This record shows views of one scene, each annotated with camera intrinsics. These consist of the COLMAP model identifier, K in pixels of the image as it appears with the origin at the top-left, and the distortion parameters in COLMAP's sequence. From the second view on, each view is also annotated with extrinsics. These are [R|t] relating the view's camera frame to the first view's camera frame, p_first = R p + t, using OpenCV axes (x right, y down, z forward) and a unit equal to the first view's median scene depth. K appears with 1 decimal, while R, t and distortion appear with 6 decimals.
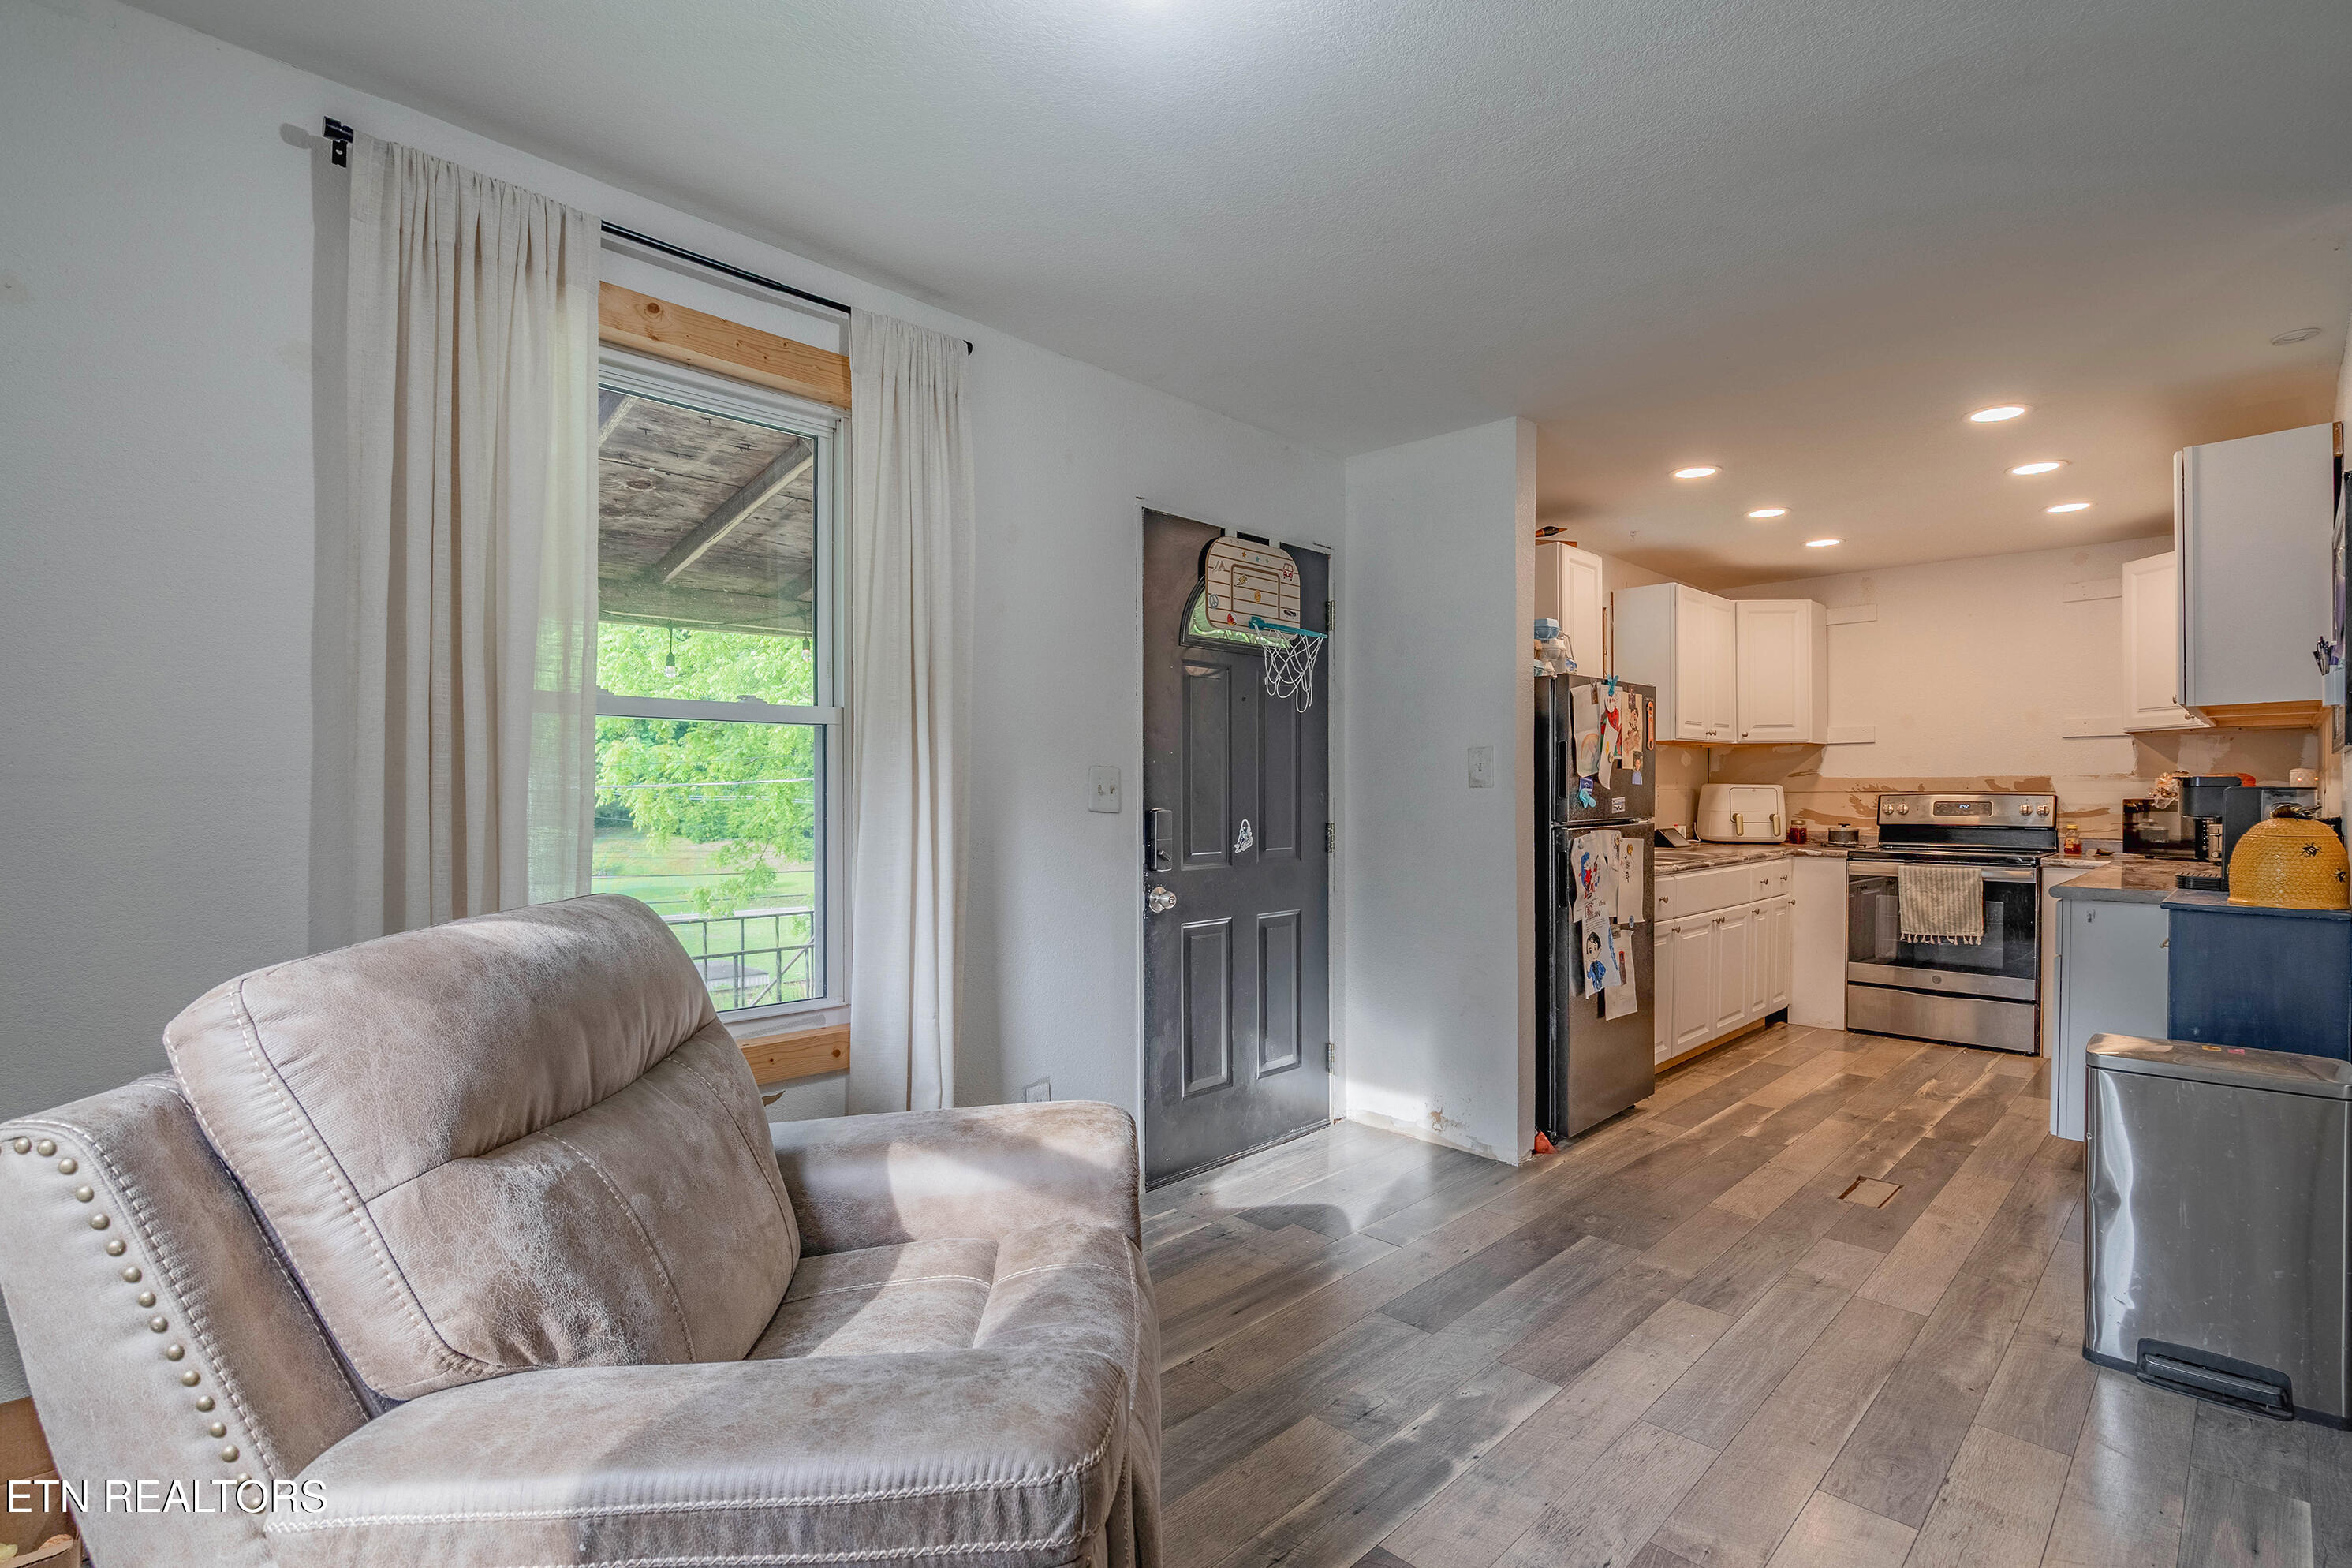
lens RADIAL K [[1074.9, 0, 1197.3], [0, 1074.9, 798.5], [0, 0, 1]] dist [-0.005056, 0.000682]
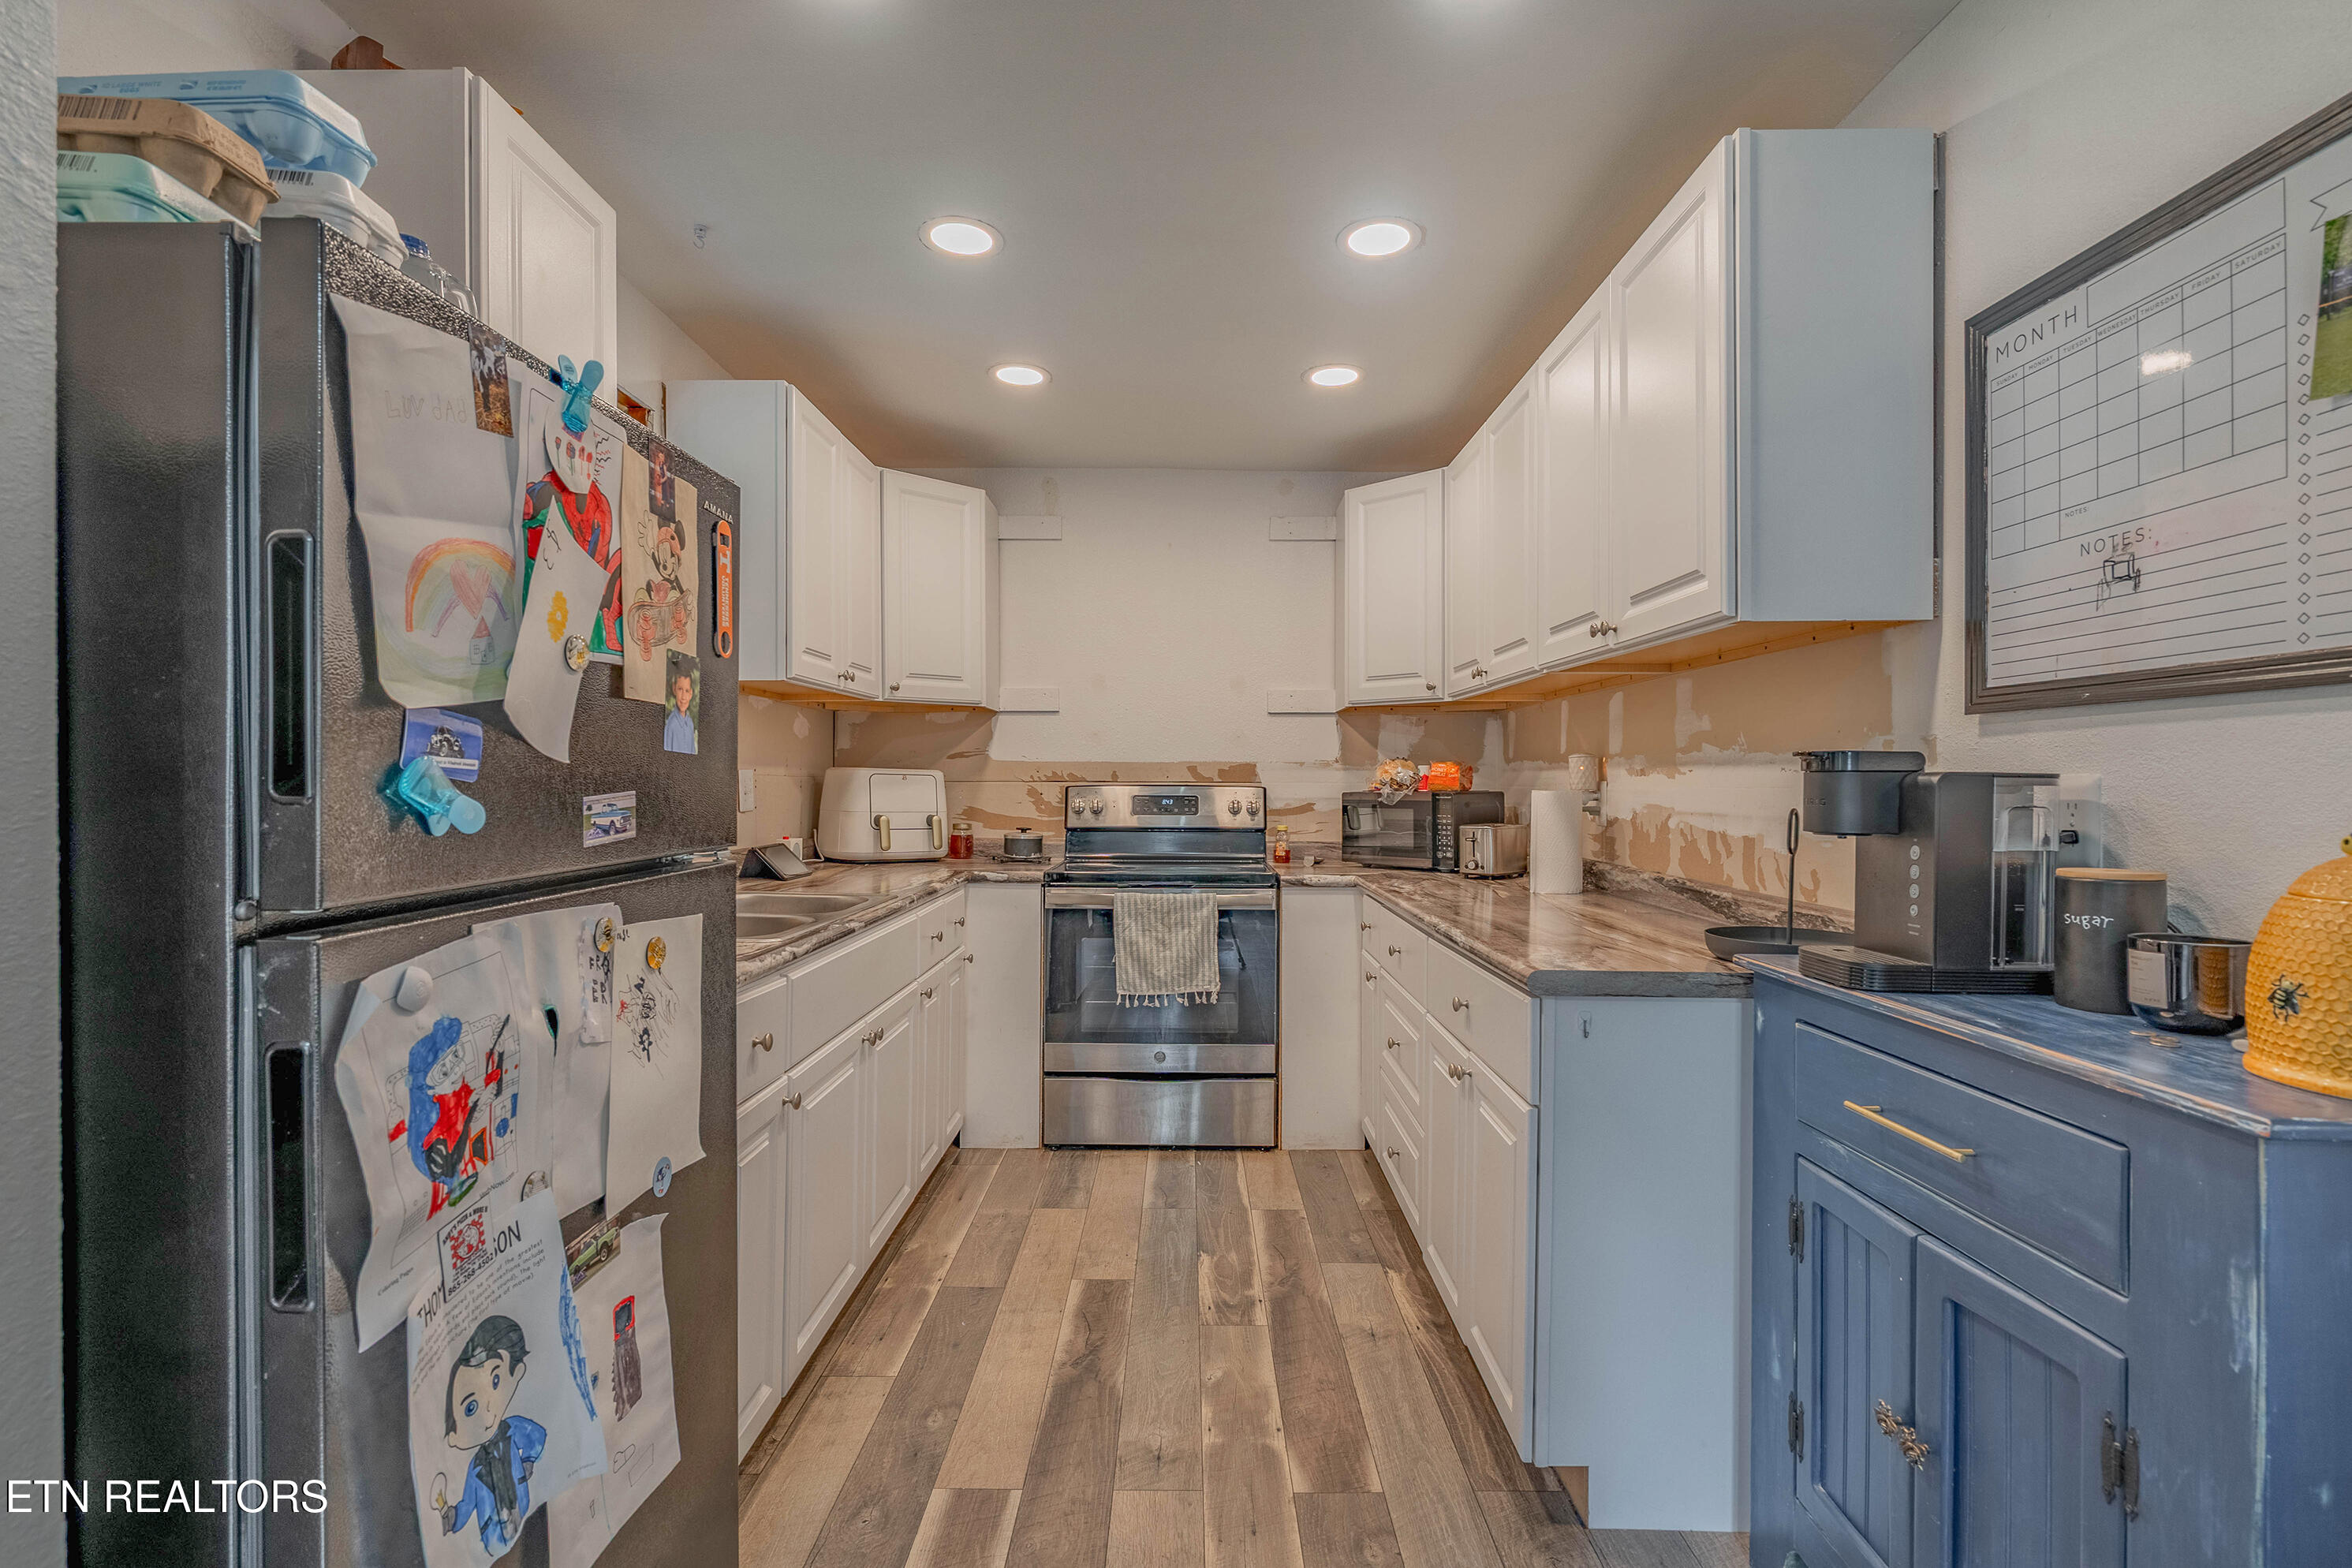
lens RADIAL K [[1074.9, 0, 1191.8], [0, 1074.9, 796.6], [0, 0, 1]] dist [-0.005056, 0.000682]
pose [[0.706319, -0.003581, 0.707885, 0.216826], [-0.002168, 0.999972, 0.007222, -0.001763], [-0.707891, -0.006636, 0.706291, 0.495062]]
